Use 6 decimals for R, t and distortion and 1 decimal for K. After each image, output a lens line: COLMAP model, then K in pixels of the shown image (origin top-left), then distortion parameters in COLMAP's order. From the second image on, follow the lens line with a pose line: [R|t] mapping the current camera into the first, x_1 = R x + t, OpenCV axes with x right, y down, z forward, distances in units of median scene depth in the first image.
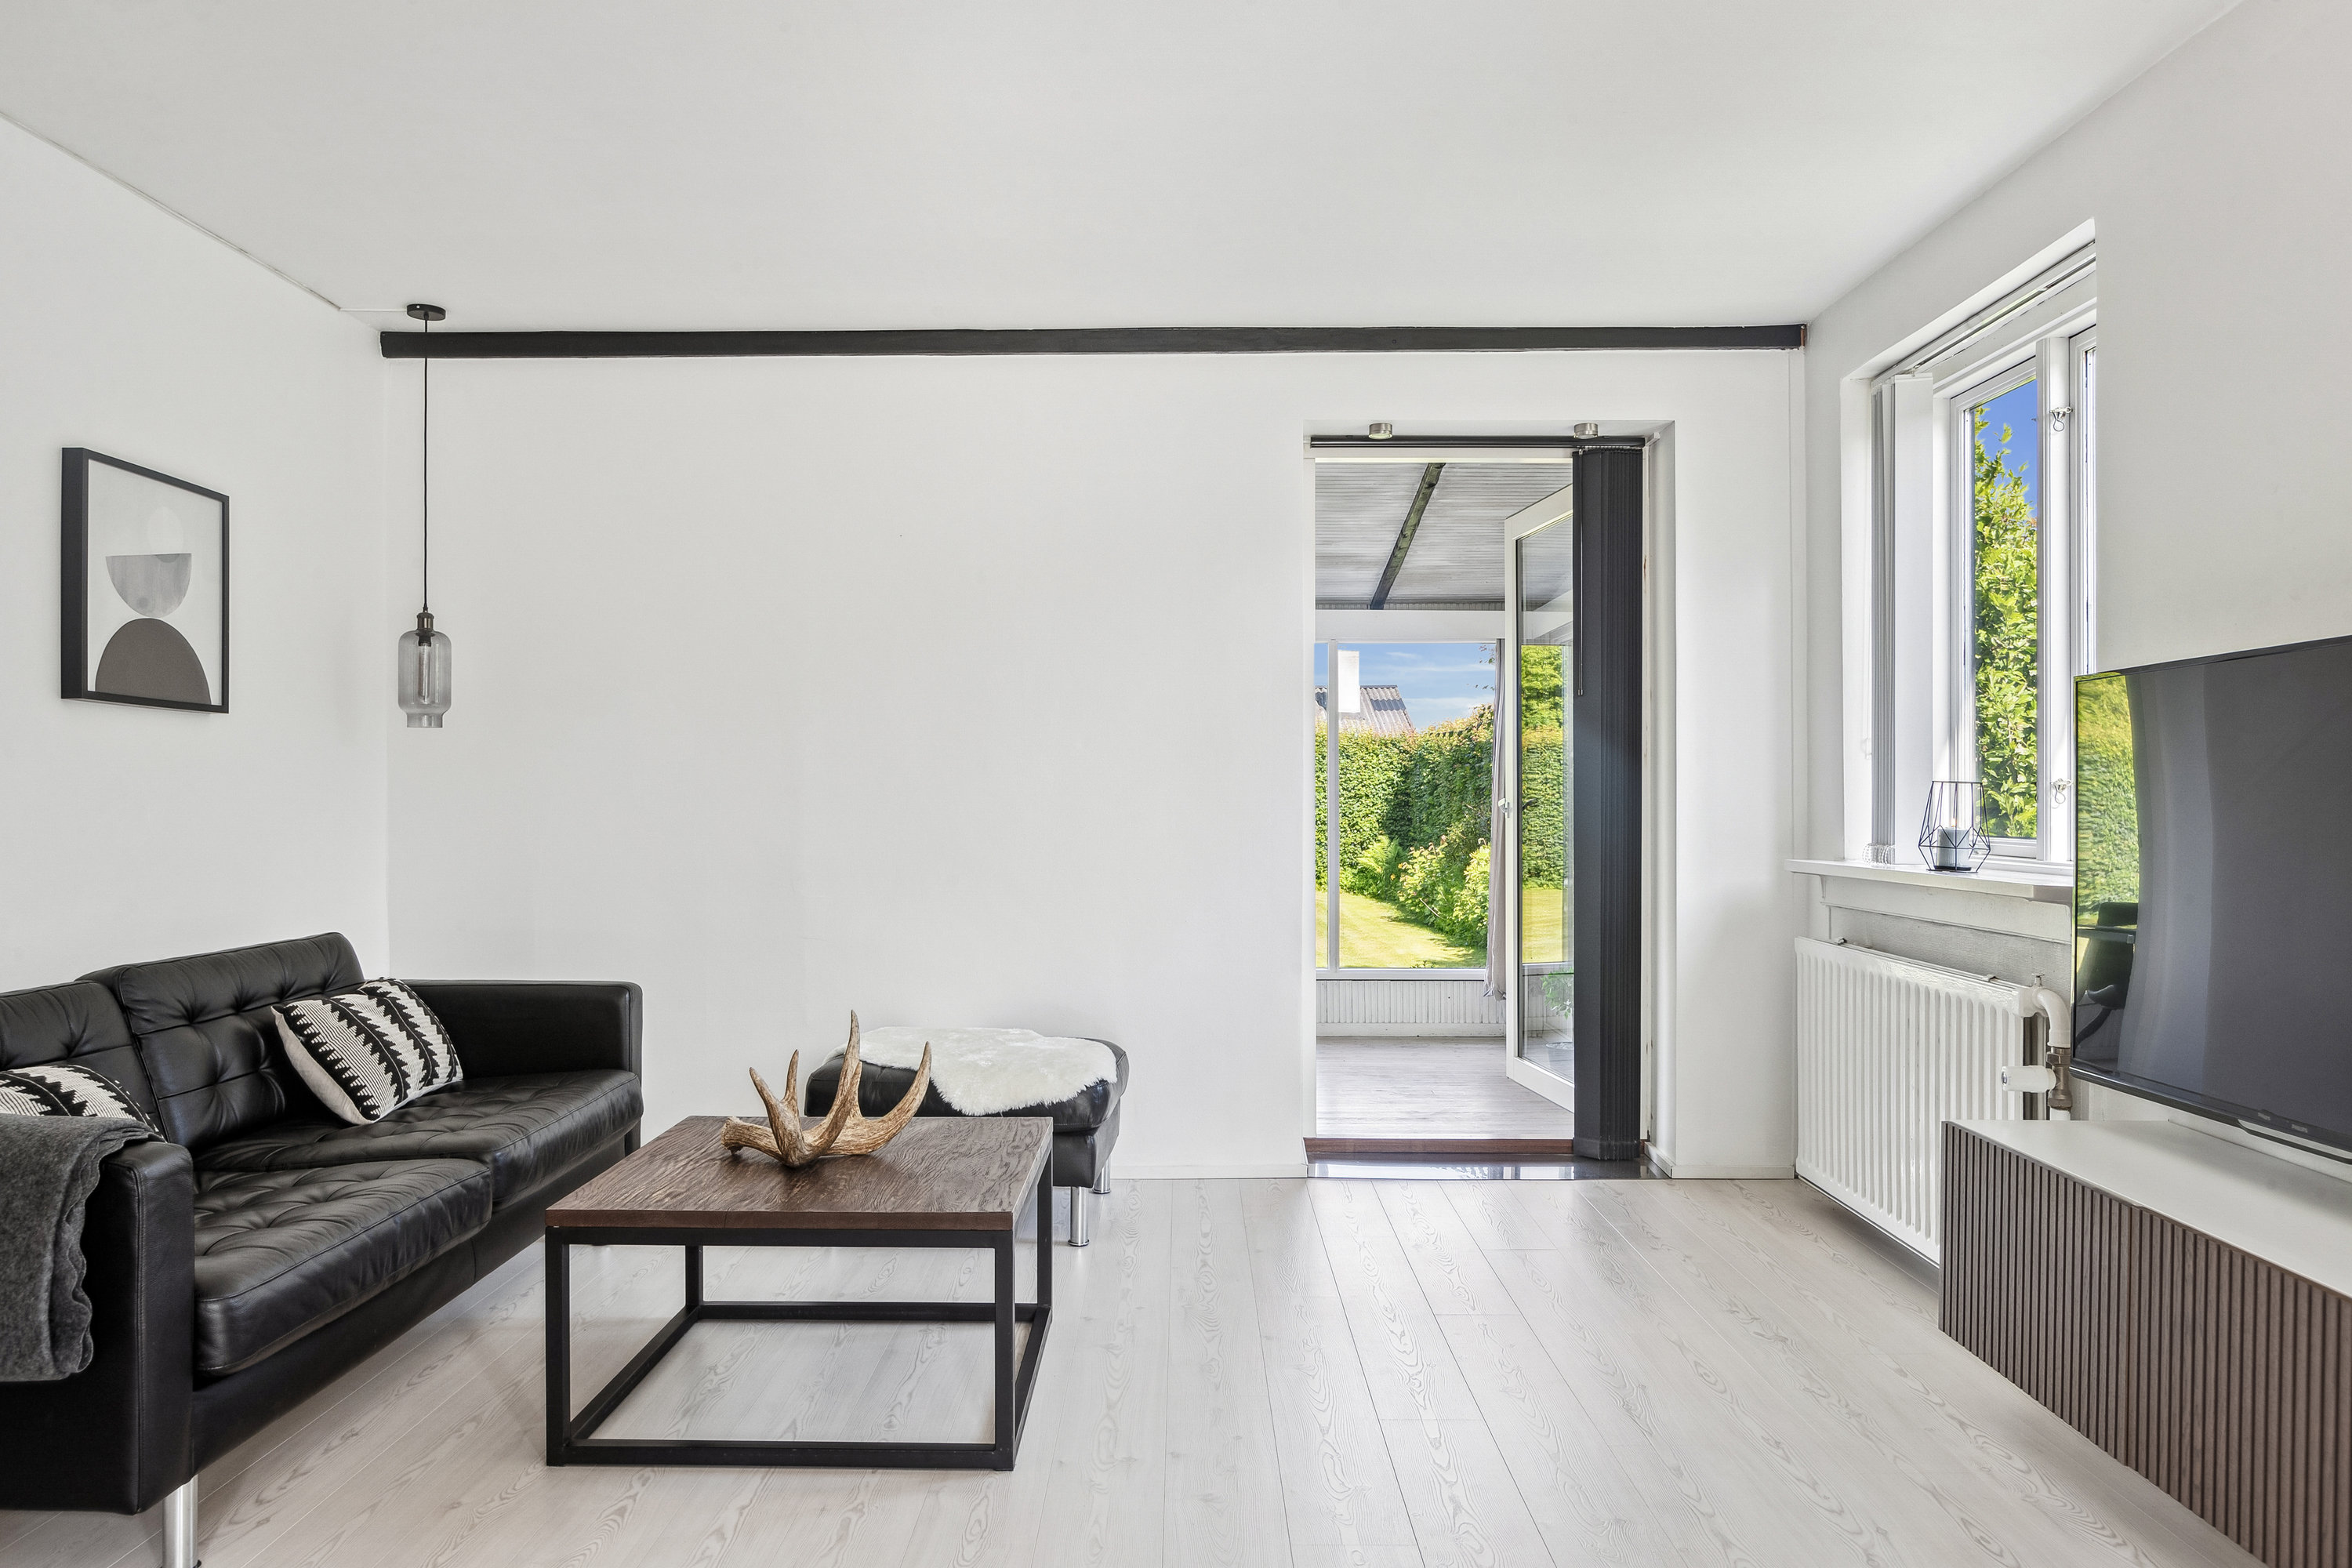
lens RADIAL K [[1629.6, 0, 1176.0], [0, 1629.6, 784.0], [0, 0, 1]] dist [-0.000434, 0.003330]
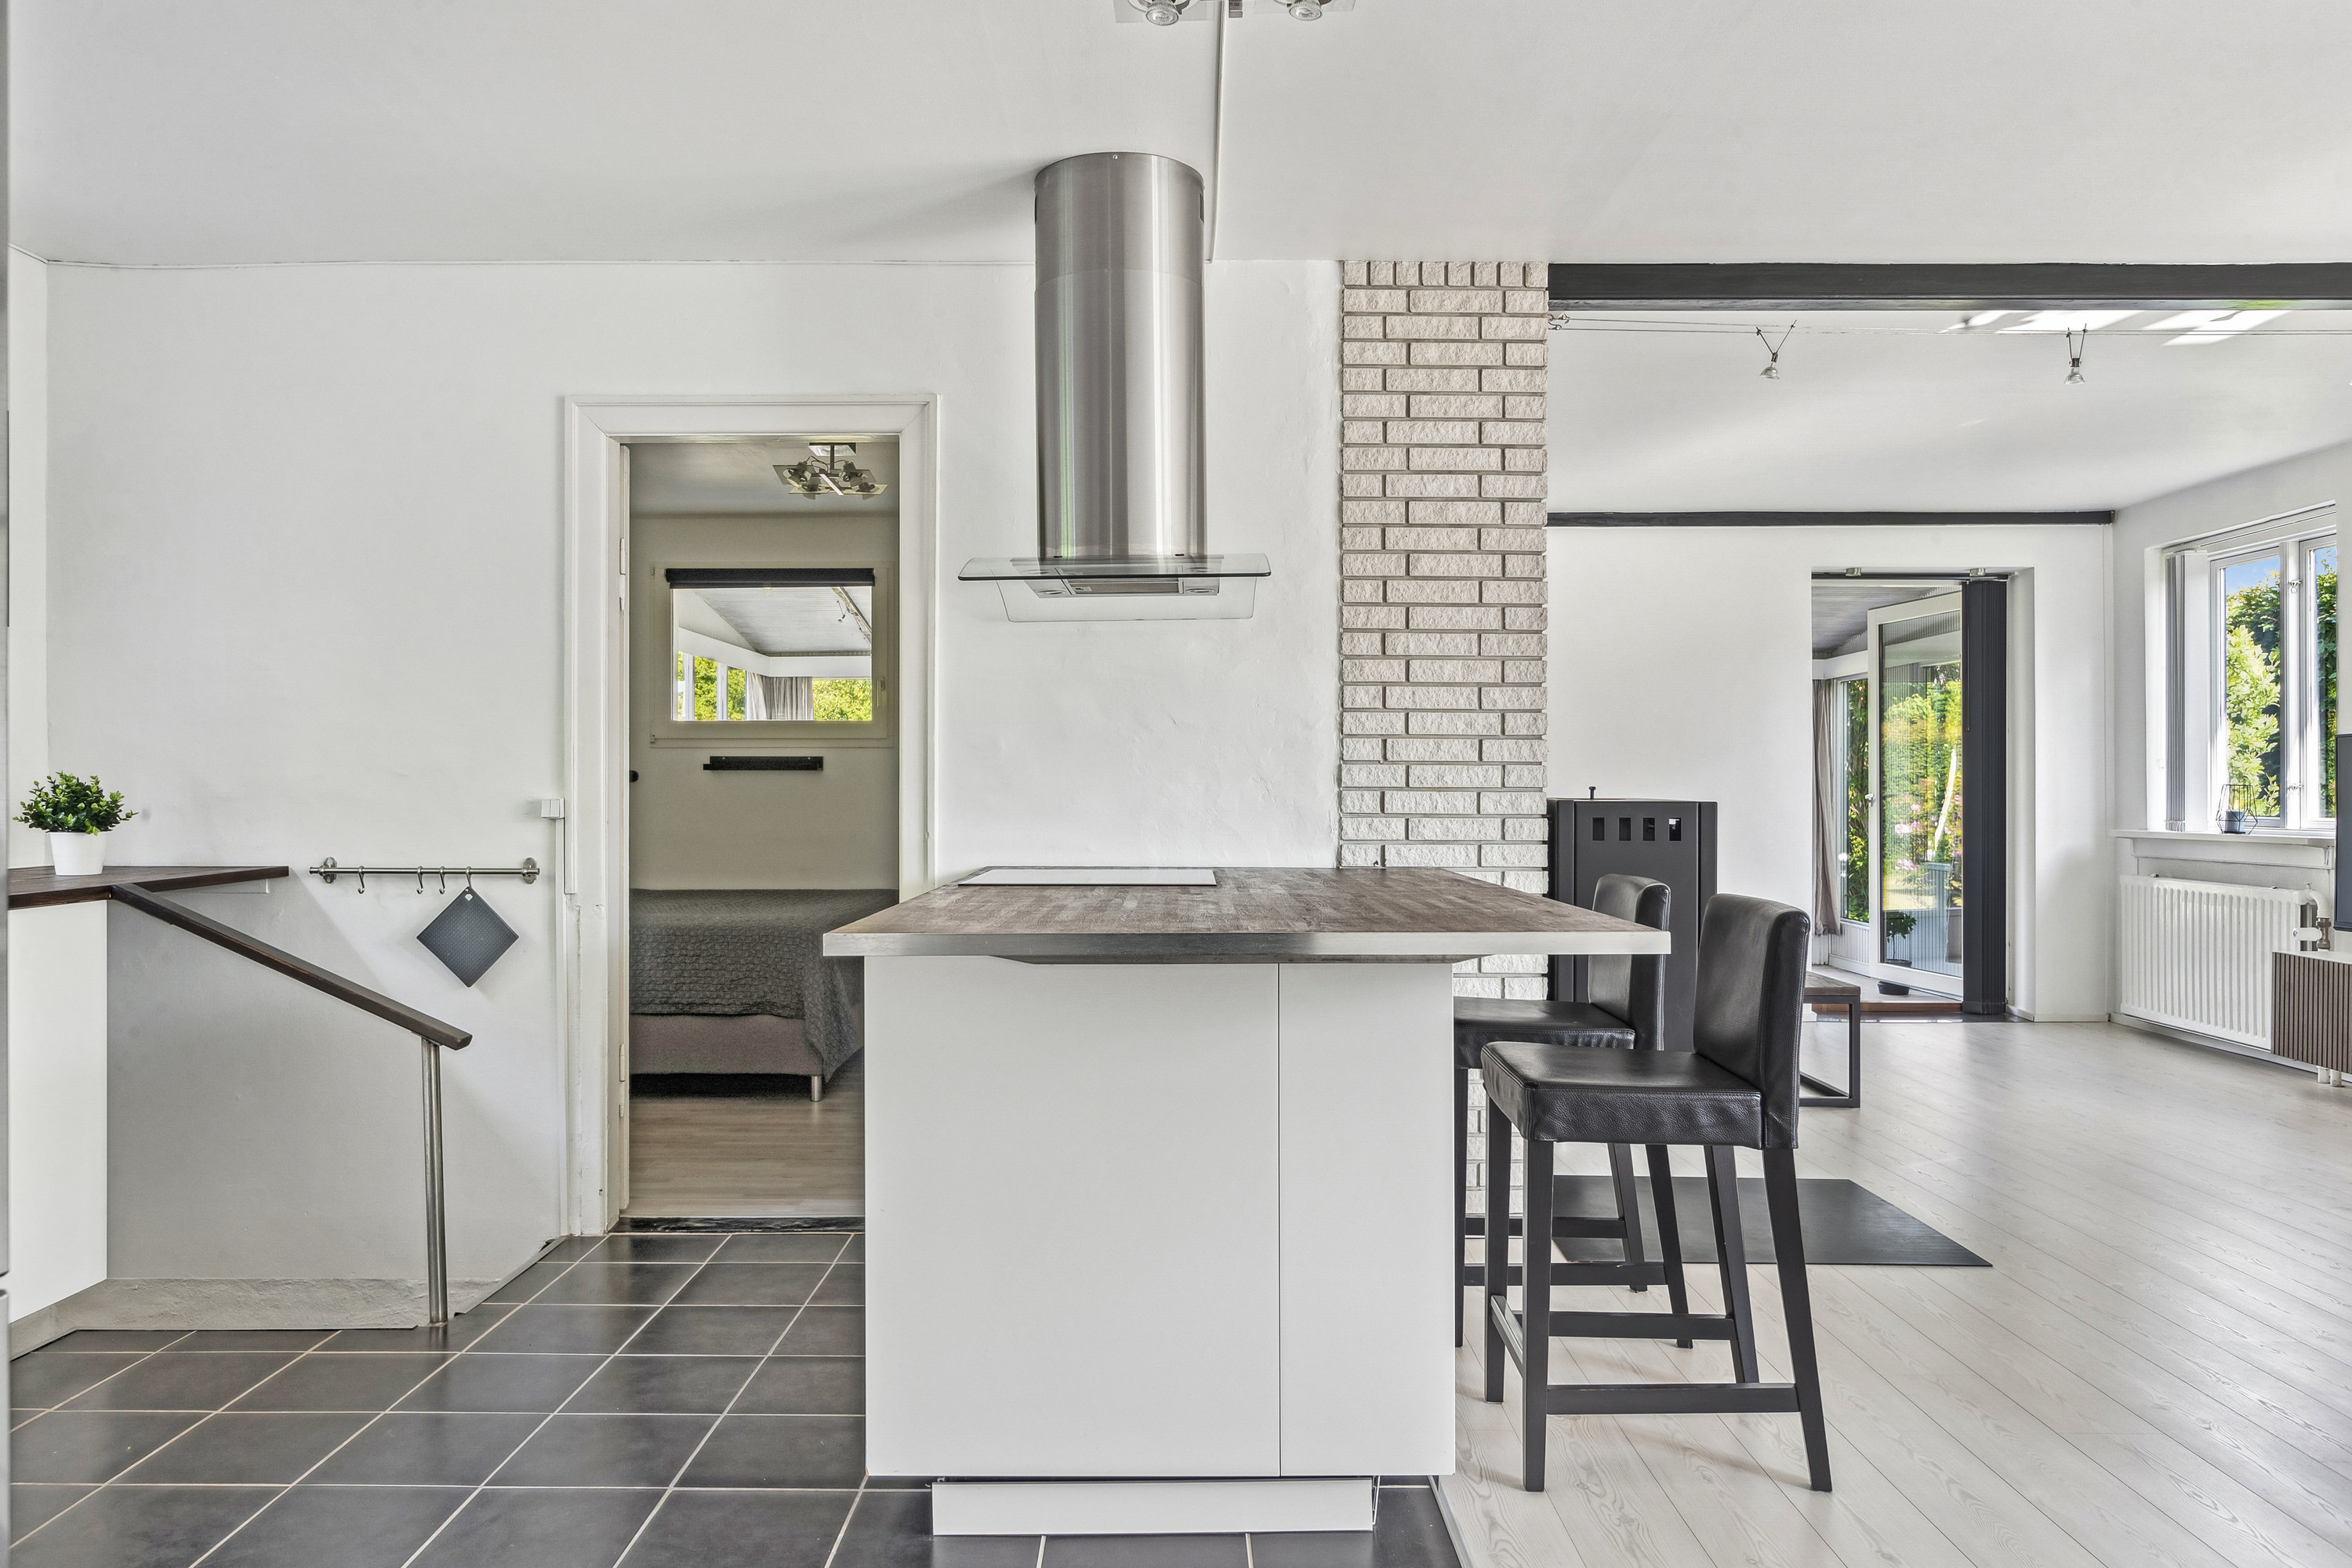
lens RADIAL K [[1629.6, 0, 1176.0], [0, 1629.6, 784.0], [0, 0, 1]] dist [-0.000434, 0.003330]
pose [[0.999795, 0.001789, 0.020185, -0.617668], [-0.001858, 0.999992, 0.003405, -0.005085], [-0.020179, -0.003442, 0.999790, -0.663021]]
